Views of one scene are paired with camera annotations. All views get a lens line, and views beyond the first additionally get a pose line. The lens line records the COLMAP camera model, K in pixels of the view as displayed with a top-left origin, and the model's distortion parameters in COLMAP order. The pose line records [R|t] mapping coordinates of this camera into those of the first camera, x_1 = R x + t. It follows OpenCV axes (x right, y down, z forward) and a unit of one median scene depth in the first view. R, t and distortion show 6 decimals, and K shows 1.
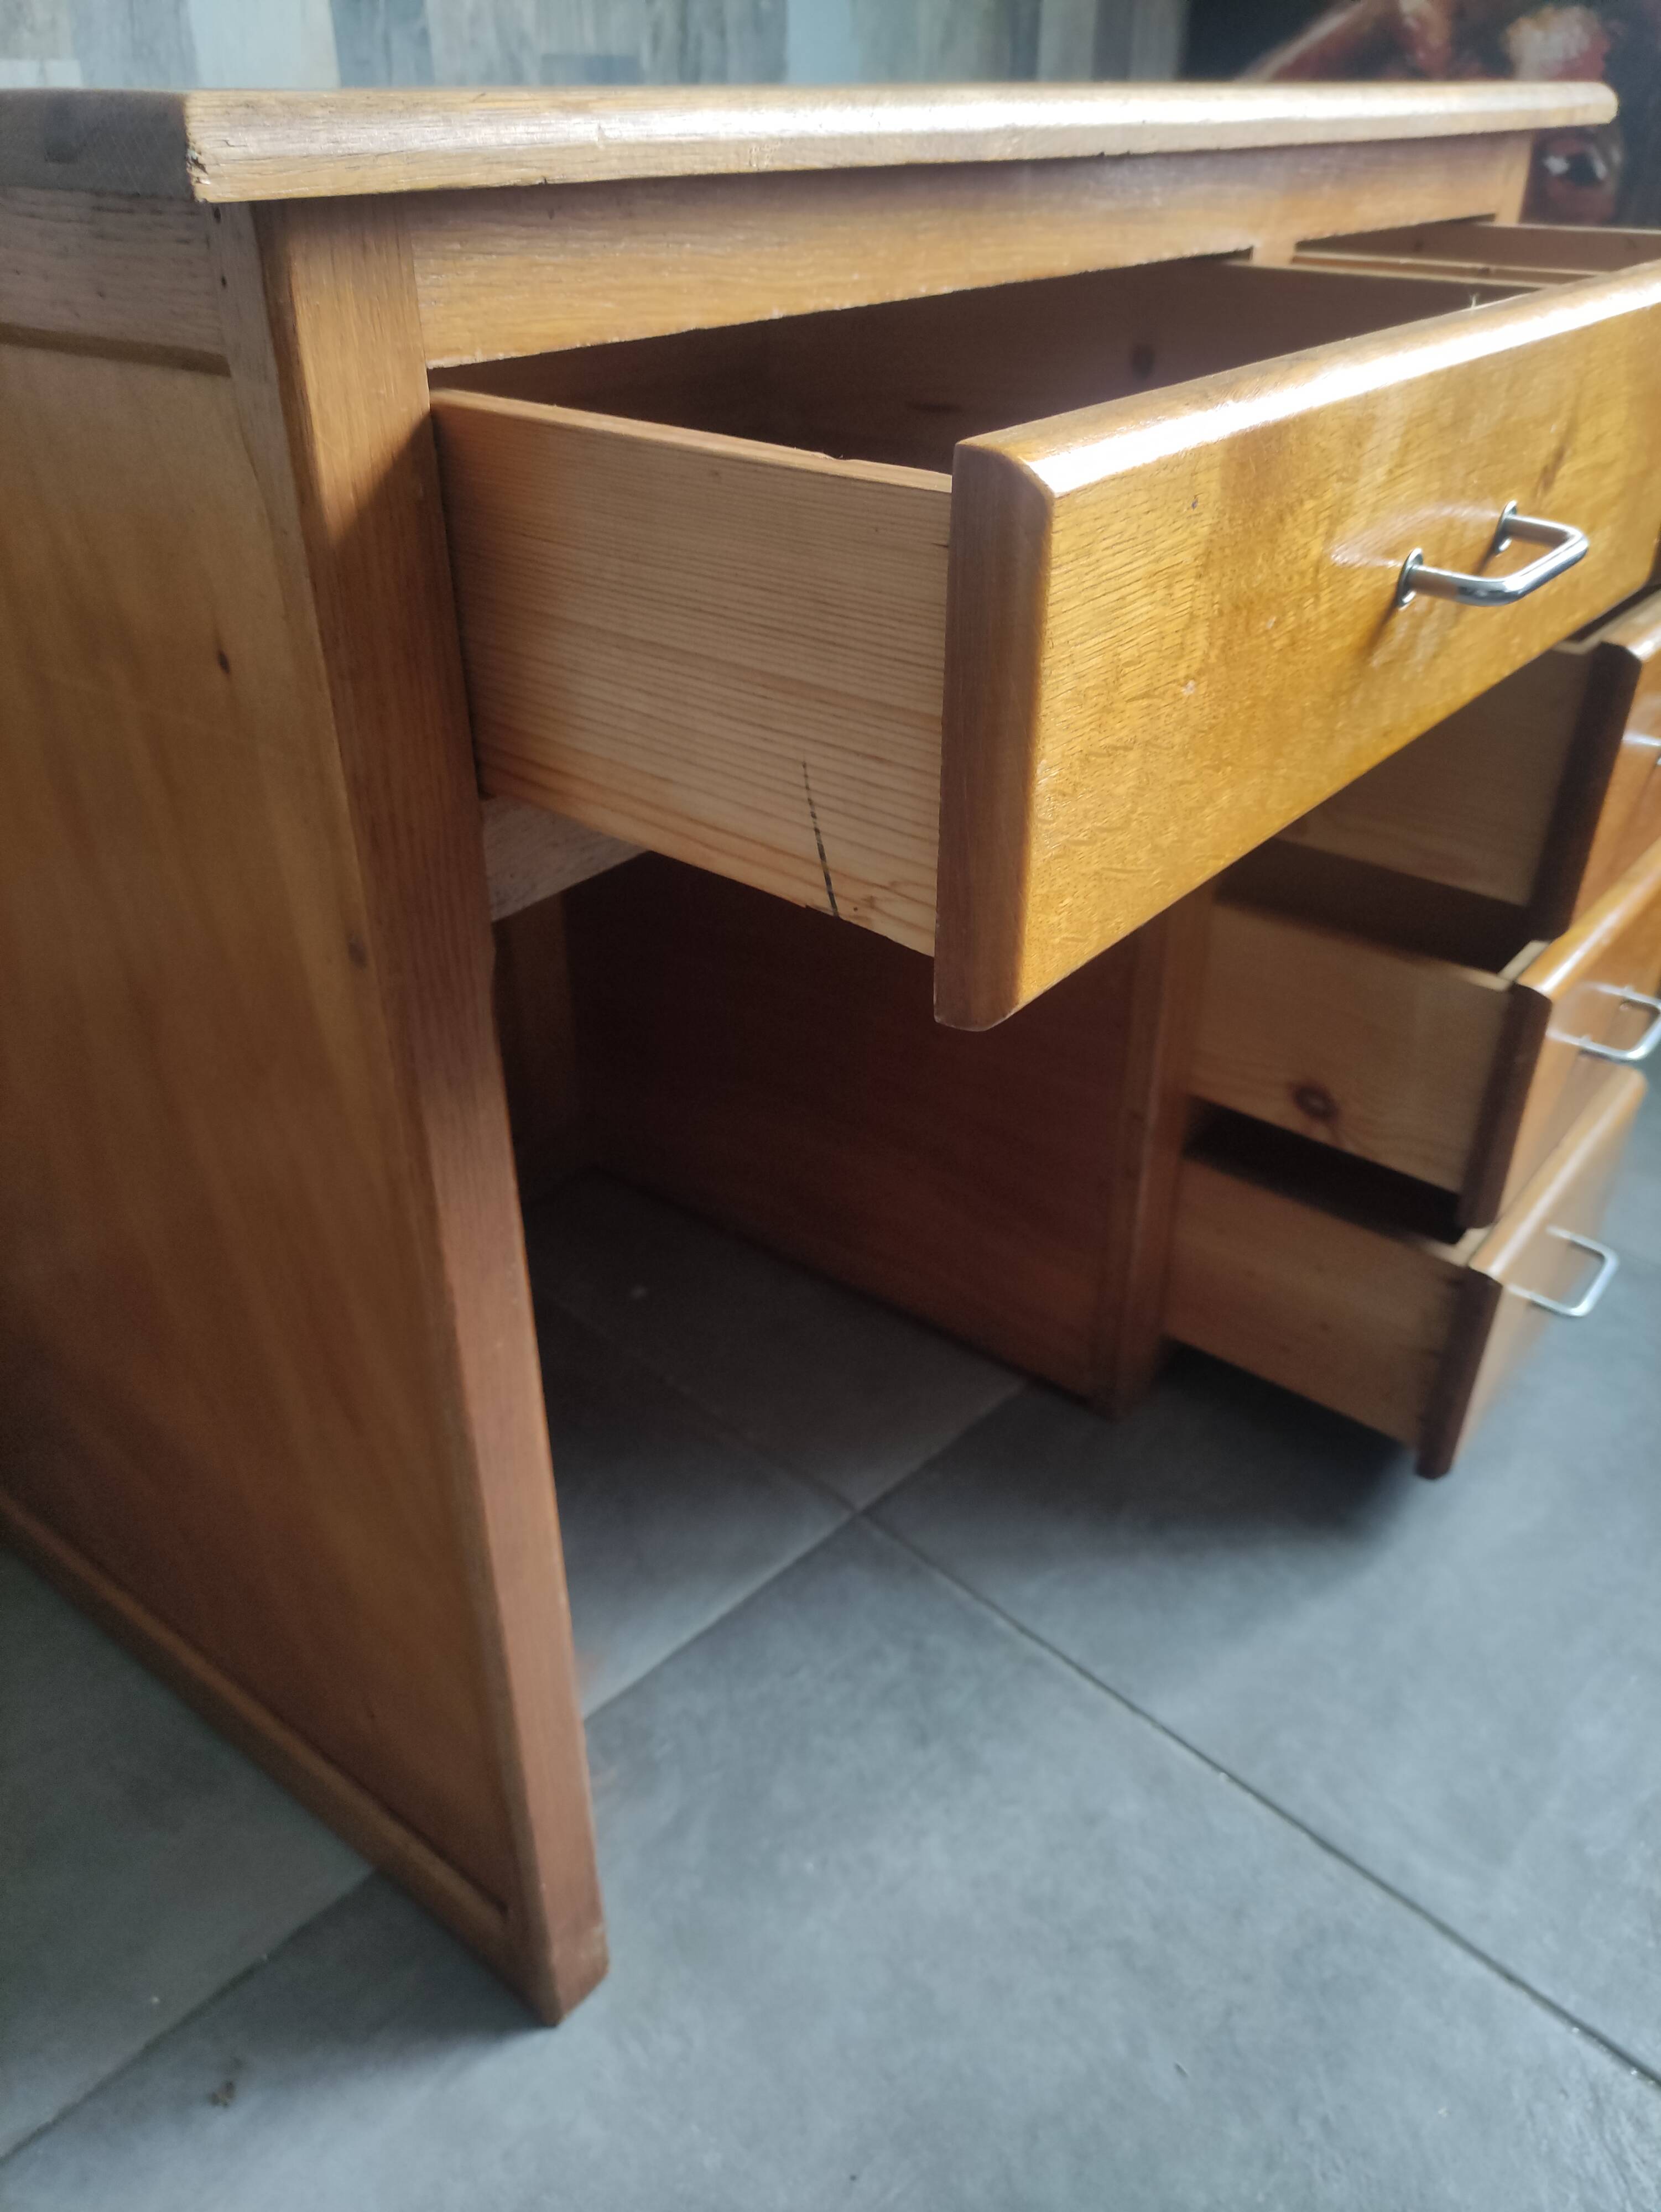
lens RADIAL K [[1660.2, 0, 829.5], [0, 1660.2, 1107.7], [0, 0, 1]] dist [0.008308, -0.000104]
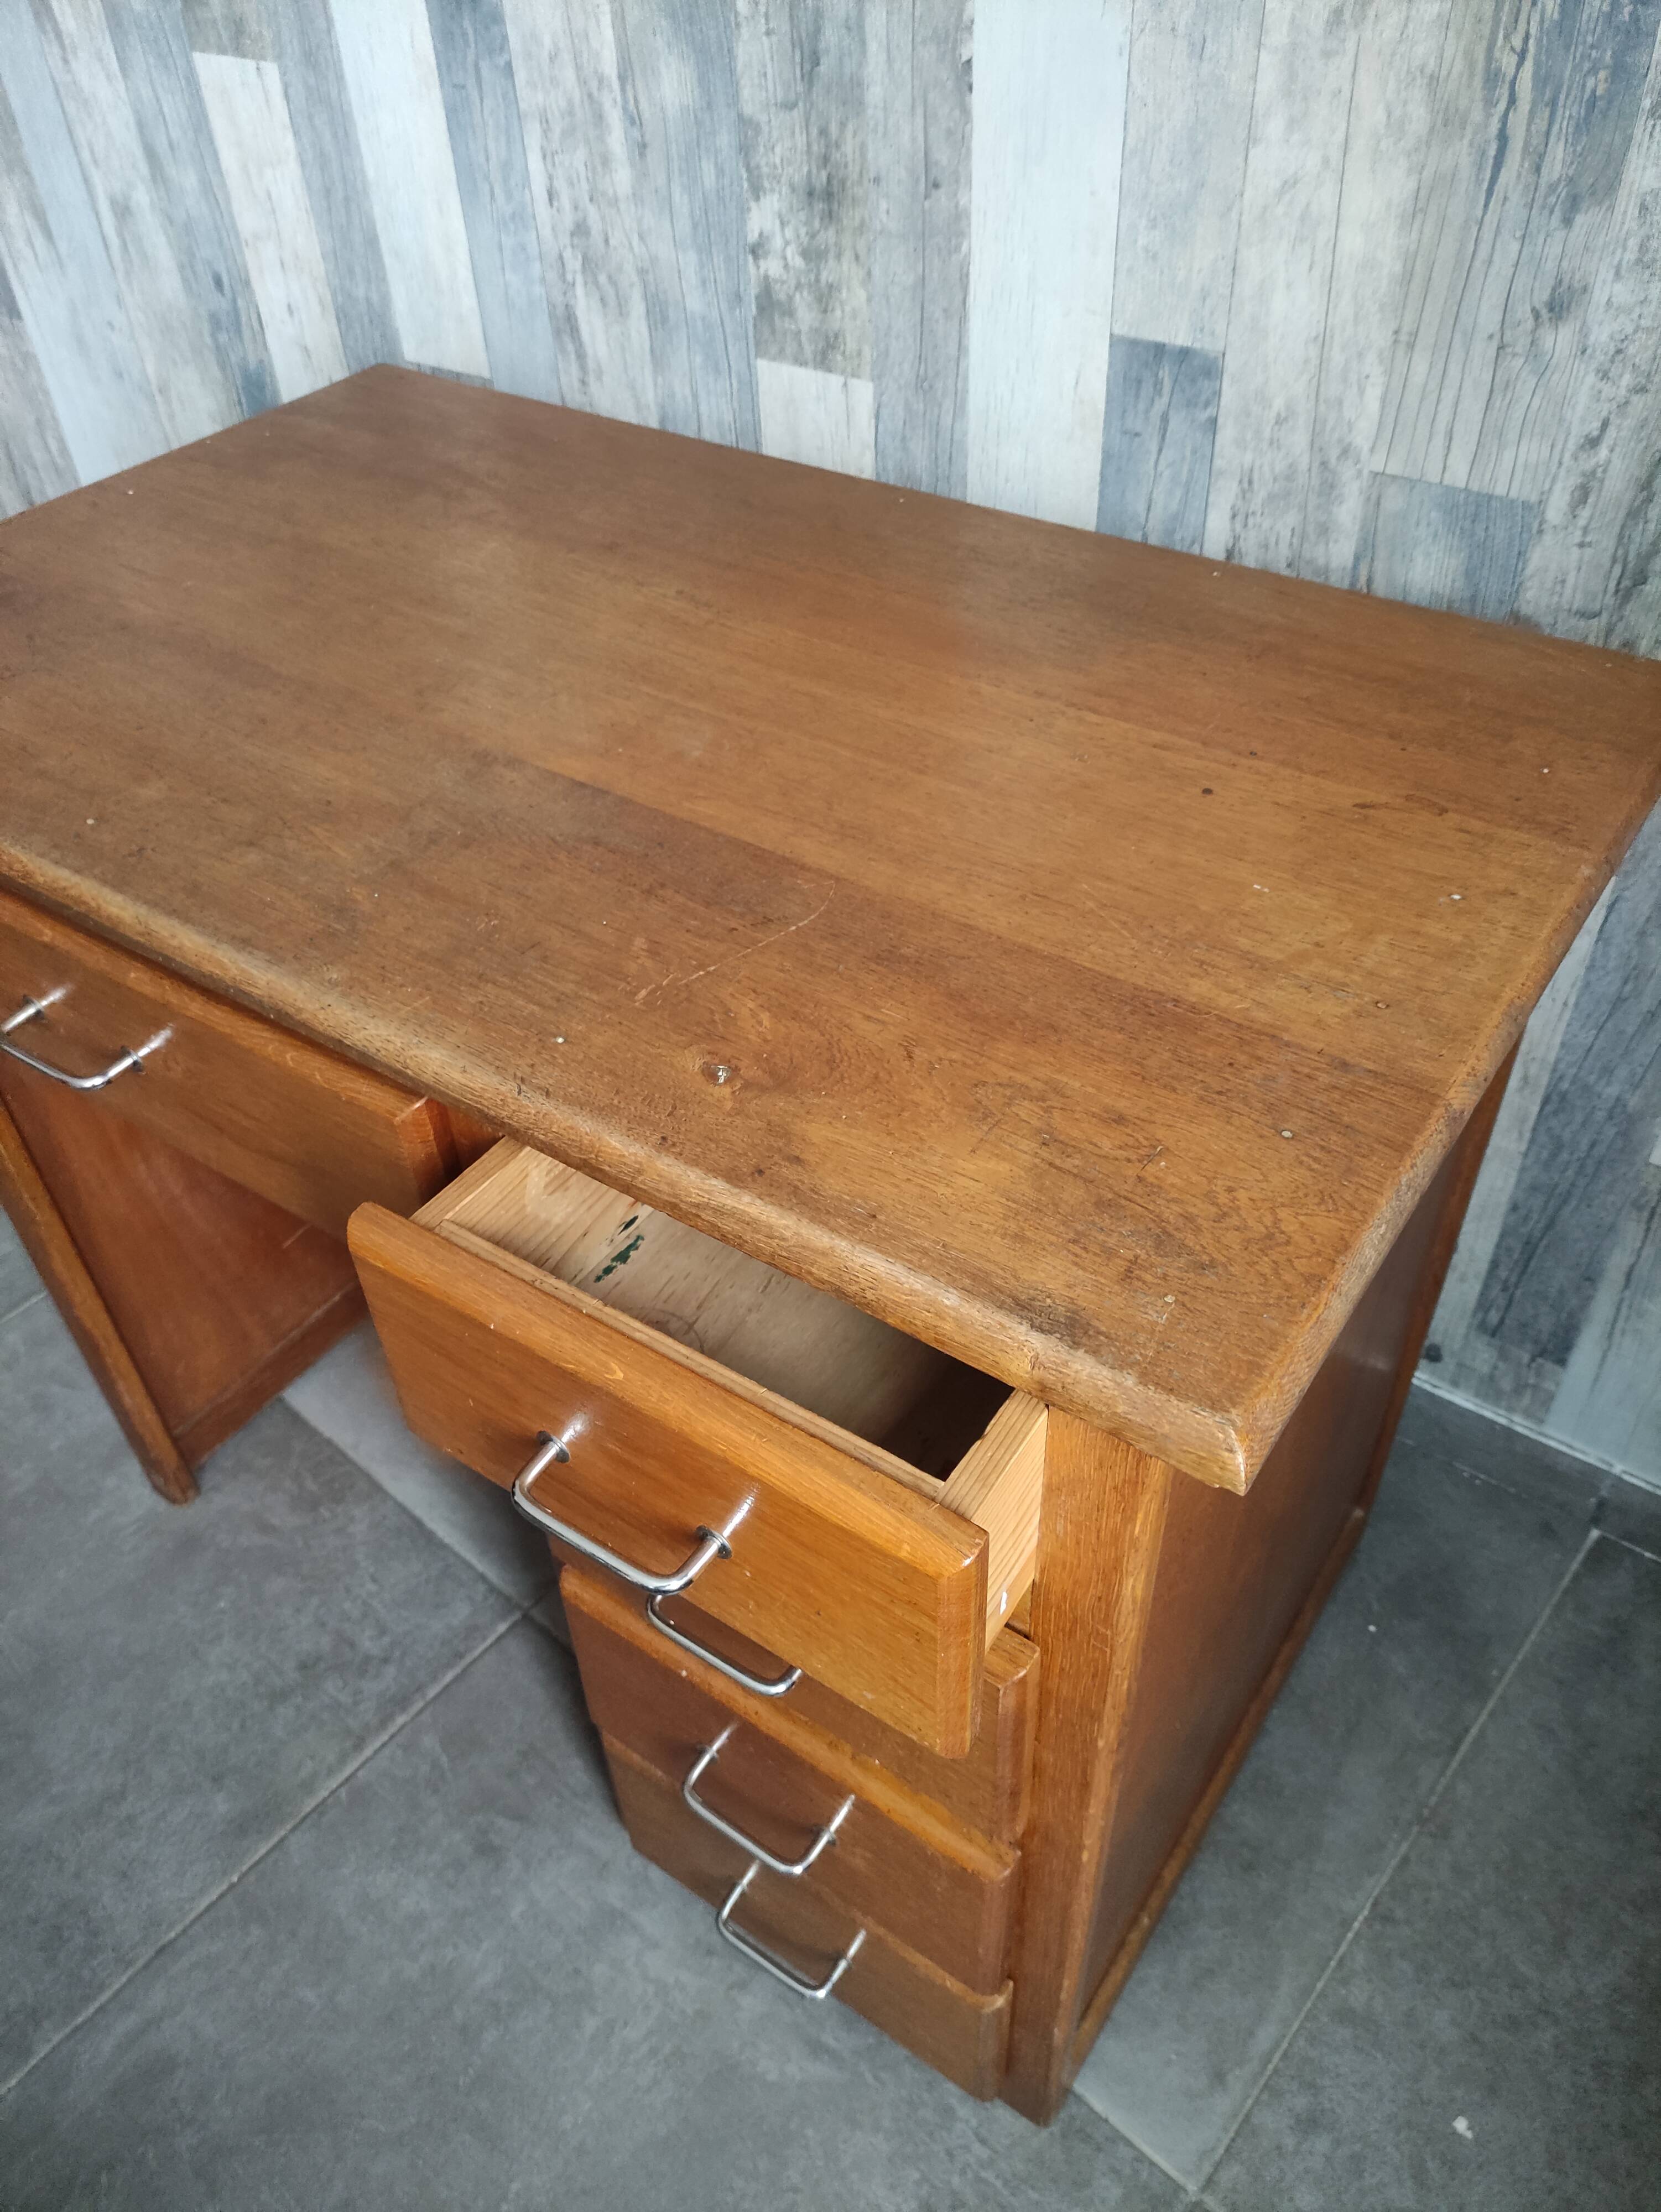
lens RADIAL K [[1660.2, 0, 829.5], [0, 1660.2, 1107.7], [0, 0, 1]] dist [0.008308, -0.000104]
pose [[0.063670, 0.672684, -0.737186, 0.904014], [-0.489781, 0.664668, 0.564209, -1.070648], [0.869517, 0.325136, 0.371788, 0.787236]]
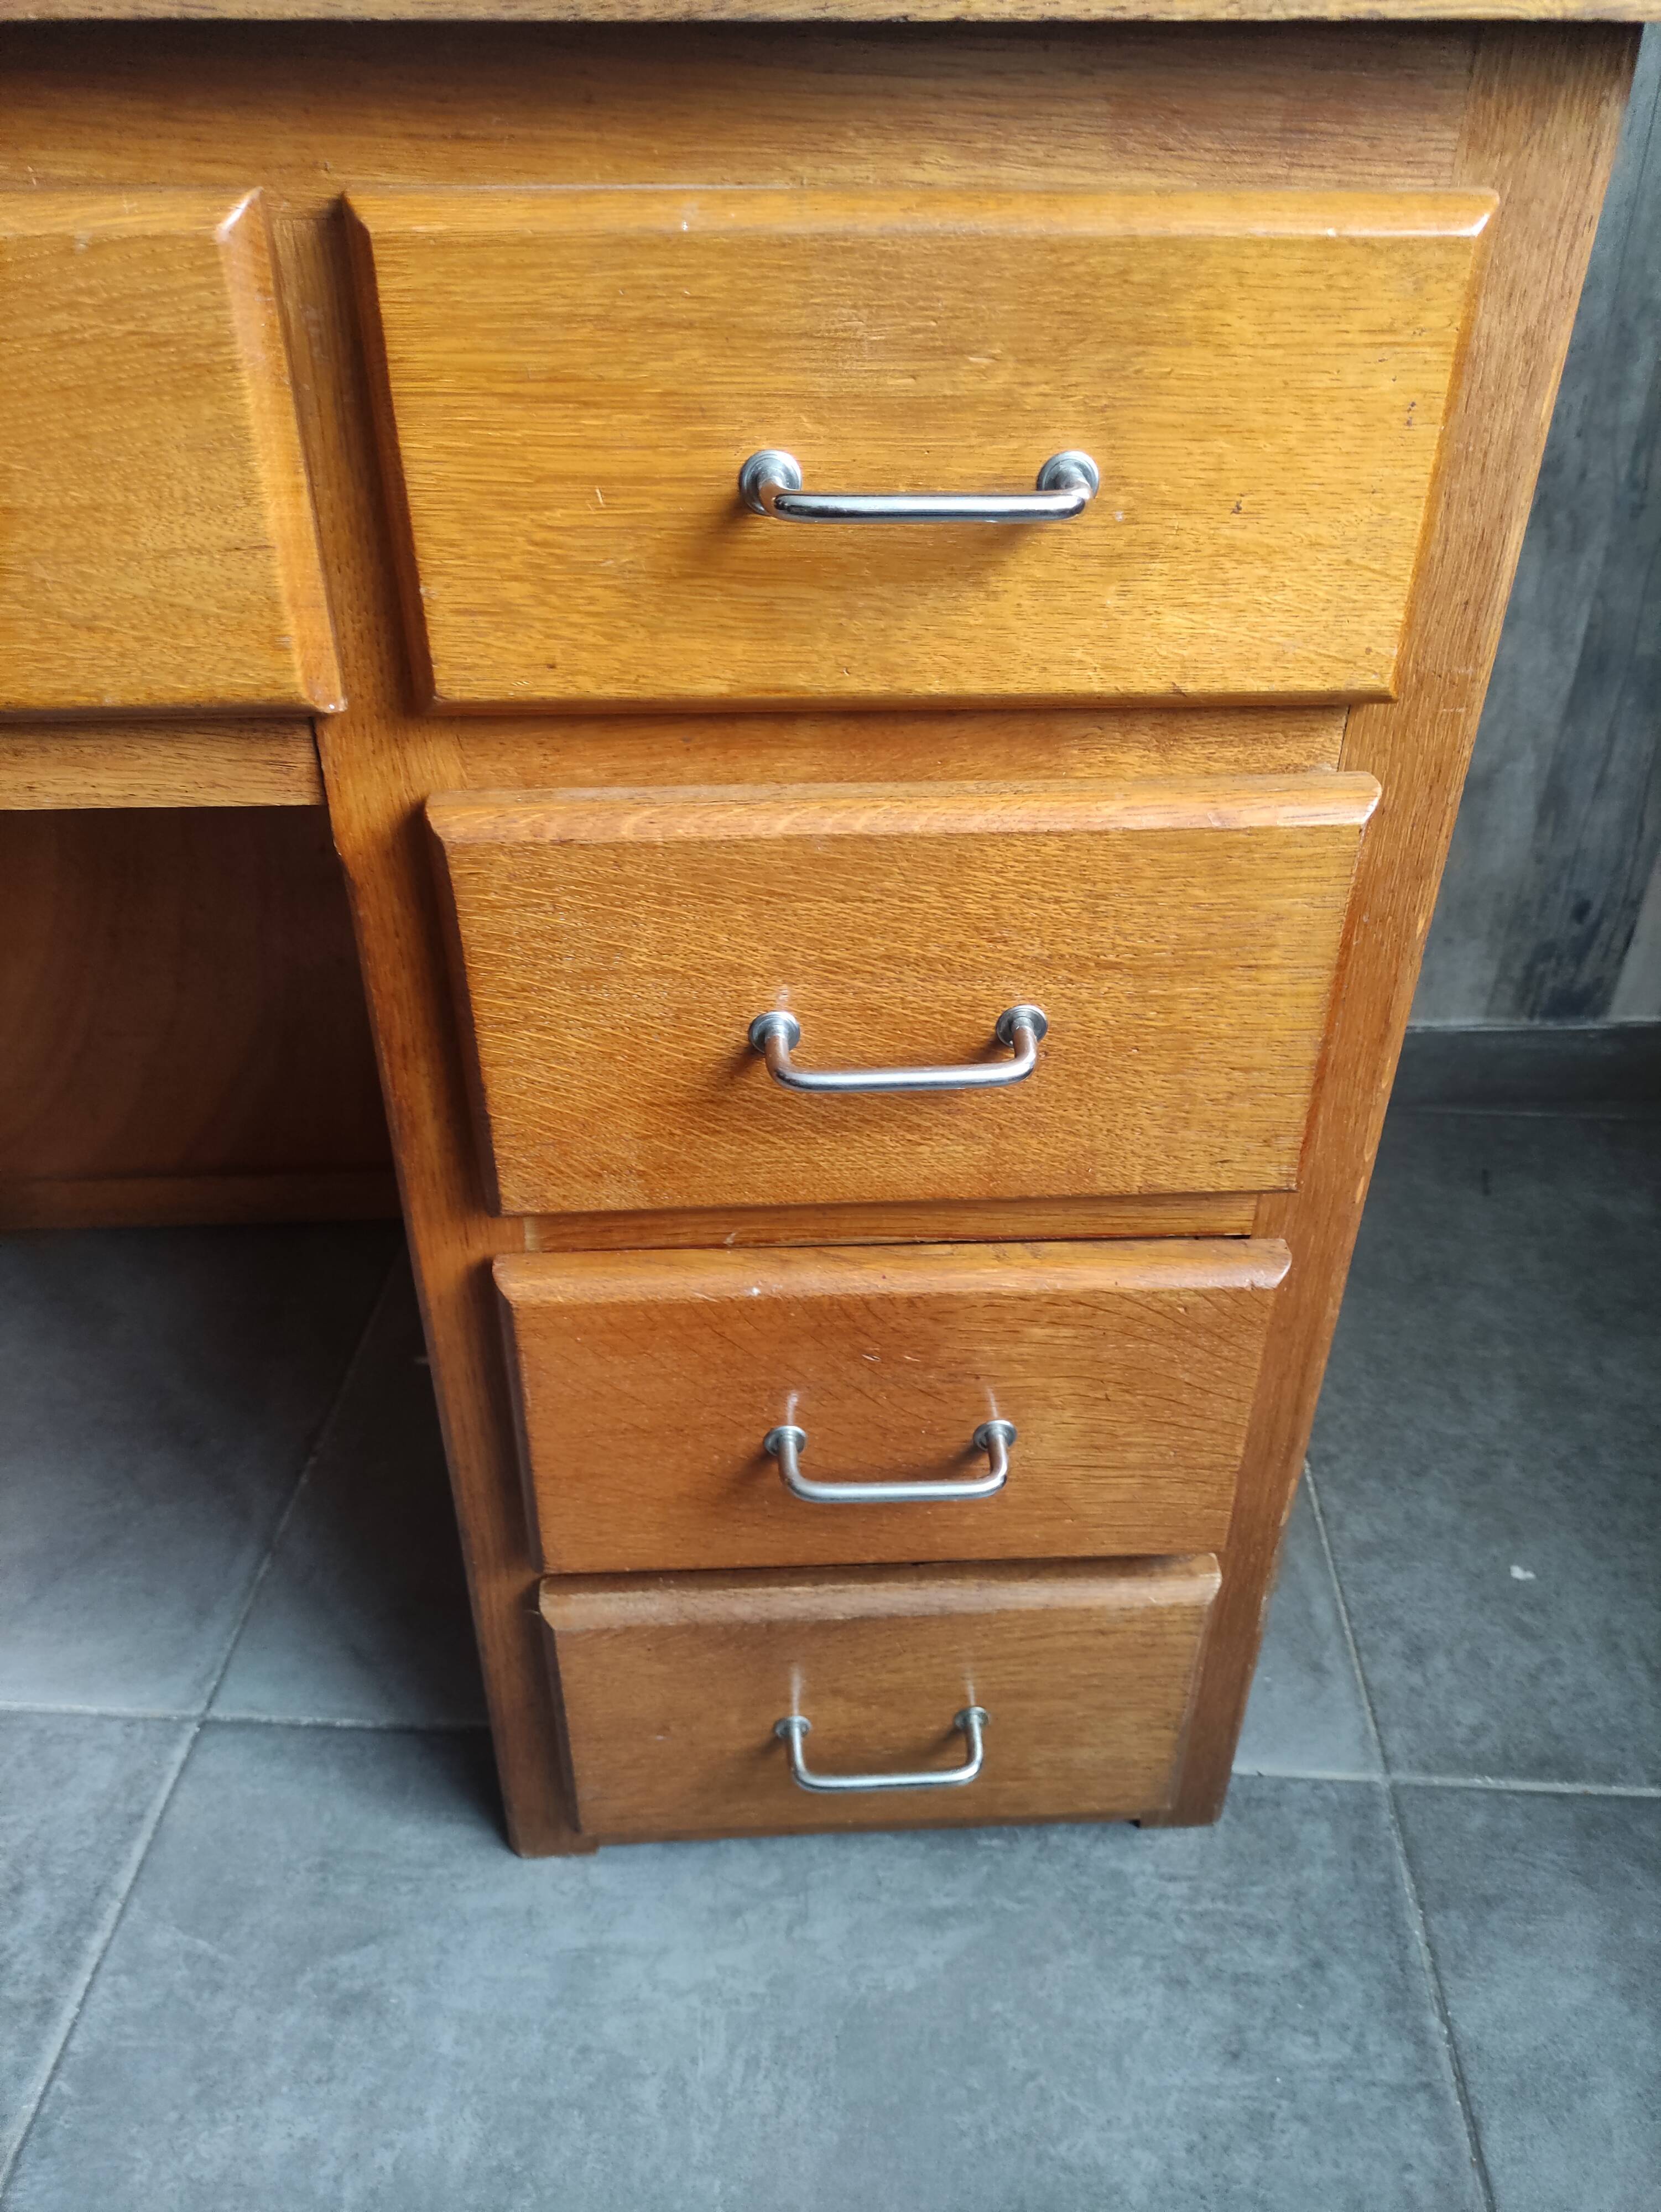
lens RADIAL K [[1656.4, 0, 821.5], [0, 1656.4, 1108.4], [0, 0, 1]] dist [0.008476, 0.002876]
pose [[0.658661, 0.424481, -0.621274, 0.785559], [-0.395695, 0.897693, 0.193836, -0.405167], [0.639993, 0.118163, 0.759241, 0.686393]]
